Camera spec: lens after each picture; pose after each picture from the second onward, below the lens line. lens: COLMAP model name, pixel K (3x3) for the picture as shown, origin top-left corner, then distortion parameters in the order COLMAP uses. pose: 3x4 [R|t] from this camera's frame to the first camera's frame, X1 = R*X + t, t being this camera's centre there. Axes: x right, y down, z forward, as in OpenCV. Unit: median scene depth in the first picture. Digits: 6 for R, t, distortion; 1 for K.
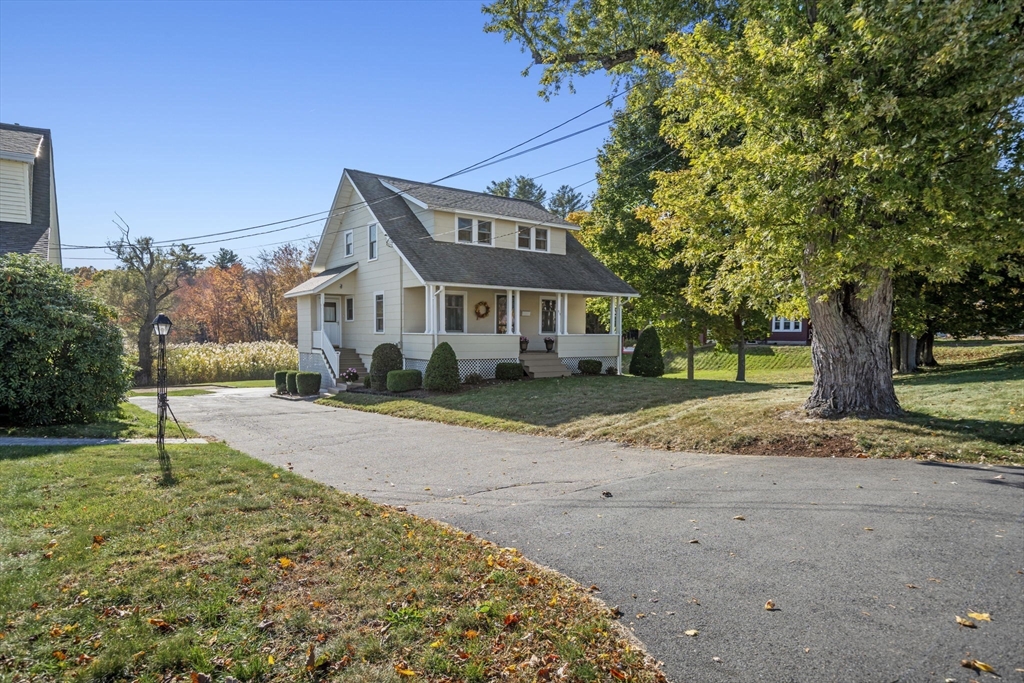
lens RADIAL K [[549.7, 0, 512.3], [0, 549.7, 371.7], [0, 0, 1]] dist [0.004701, 0.000155]
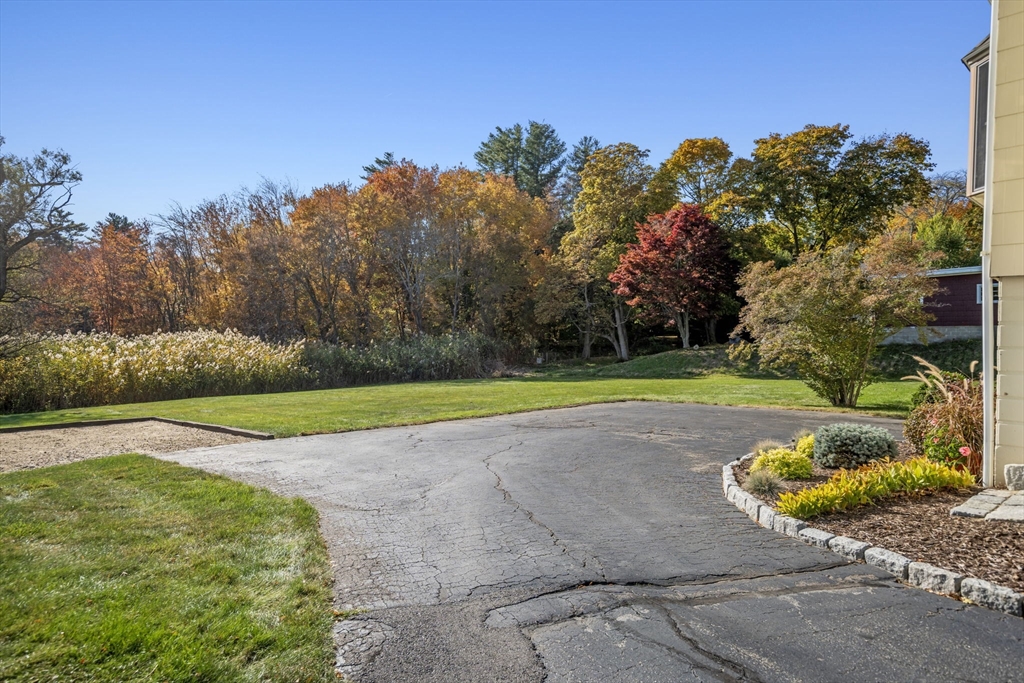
lens RADIAL K [[605.8, 0, 511.2], [0, 605.8, 341.5], [0, 0, 1]] dist [0.028993, 0.001506]
pose [[0.994316, -0.000393, 0.106465, -0.250420], [0.005702, 0.998754, -0.049571, -0.009185], [-0.106313, 0.049896, 0.993080, 0.389421]]
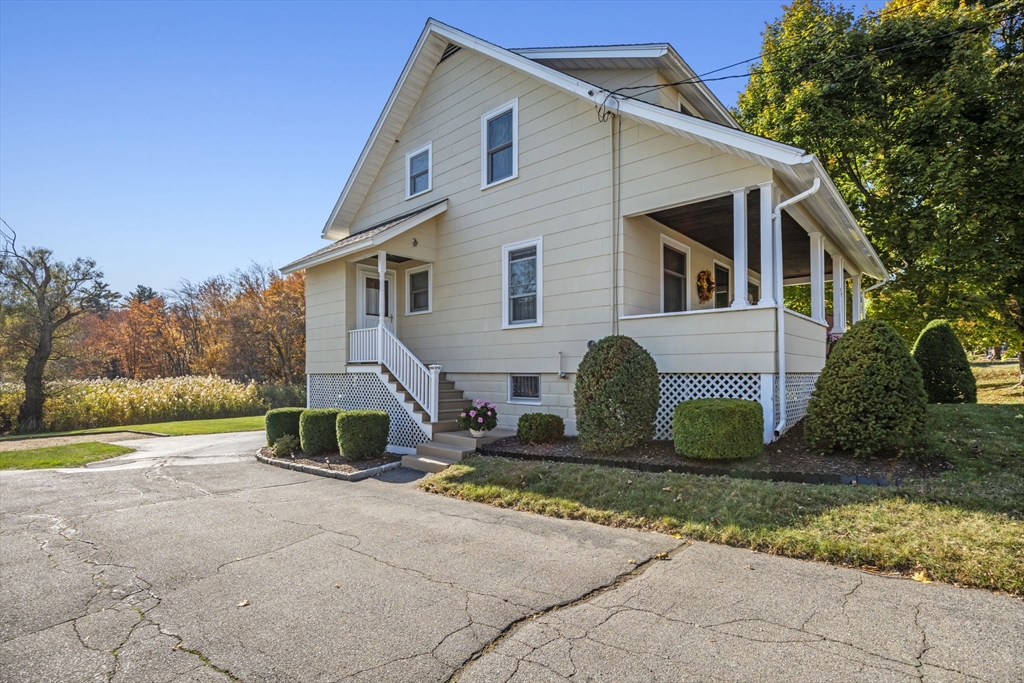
lens RADIAL K [[480.1, 0, 521.2], [0, 480.1, 369.6], [0, 0, 1]] dist [-0.024472, 0.006467]
pose [[0.980460, -0.009911, 0.196469, -0.091070], [0.023439, 0.997501, -0.066650, -0.001083], [-0.195317, 0.069953, 0.978242, 0.164842]]
